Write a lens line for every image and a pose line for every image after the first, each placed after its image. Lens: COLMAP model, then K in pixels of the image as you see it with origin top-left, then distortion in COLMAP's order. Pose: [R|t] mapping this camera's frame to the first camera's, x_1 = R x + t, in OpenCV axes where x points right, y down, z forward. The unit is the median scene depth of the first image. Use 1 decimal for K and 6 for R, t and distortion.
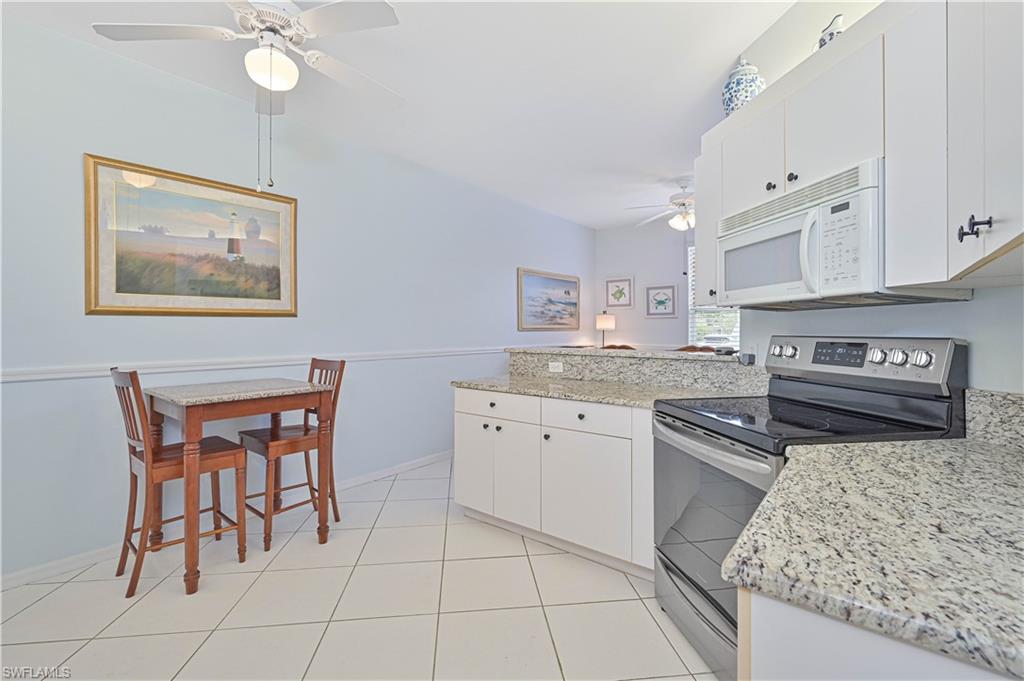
lens RADIAL K [[447.5, 0, 511.5], [0, 447.5, 332.4], [0, 0, 1]] dist [0.001192, 0.000098]
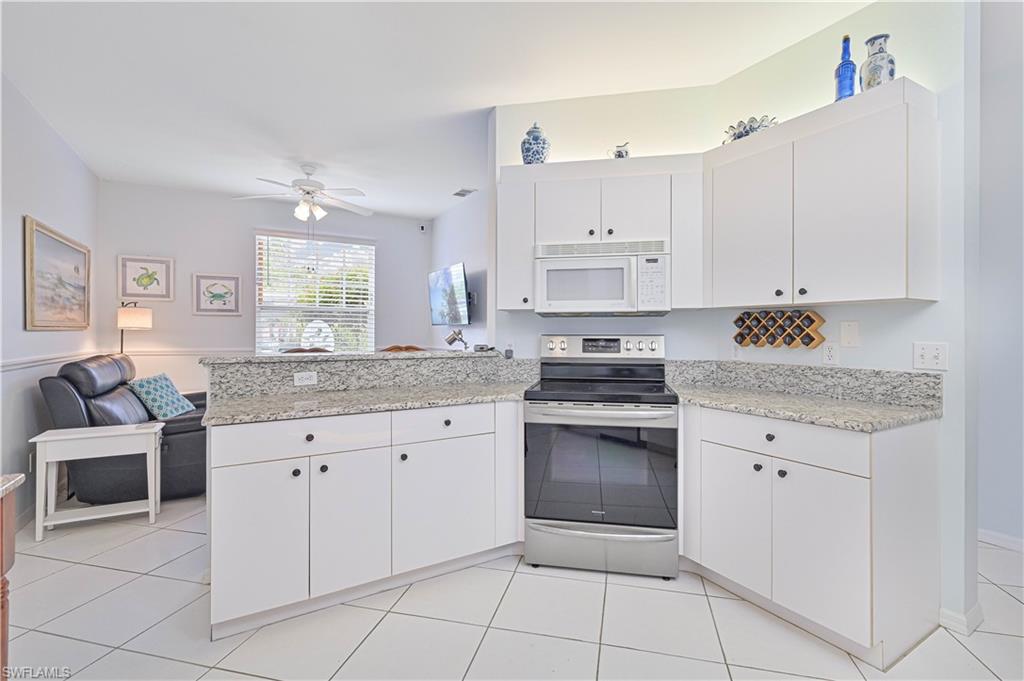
lens RADIAL K [[468.2, 0, 516.6], [0, 468.2, 333.4], [0, 0, 1]] dist [-0.000701, -0.000208]
pose [[0.345130, -0.002165, 0.938552, -0.315627], [0.002144, 0.999997, 0.001518, 0.000361], [-0.938552, 0.001488, 0.345134, 0.234382]]
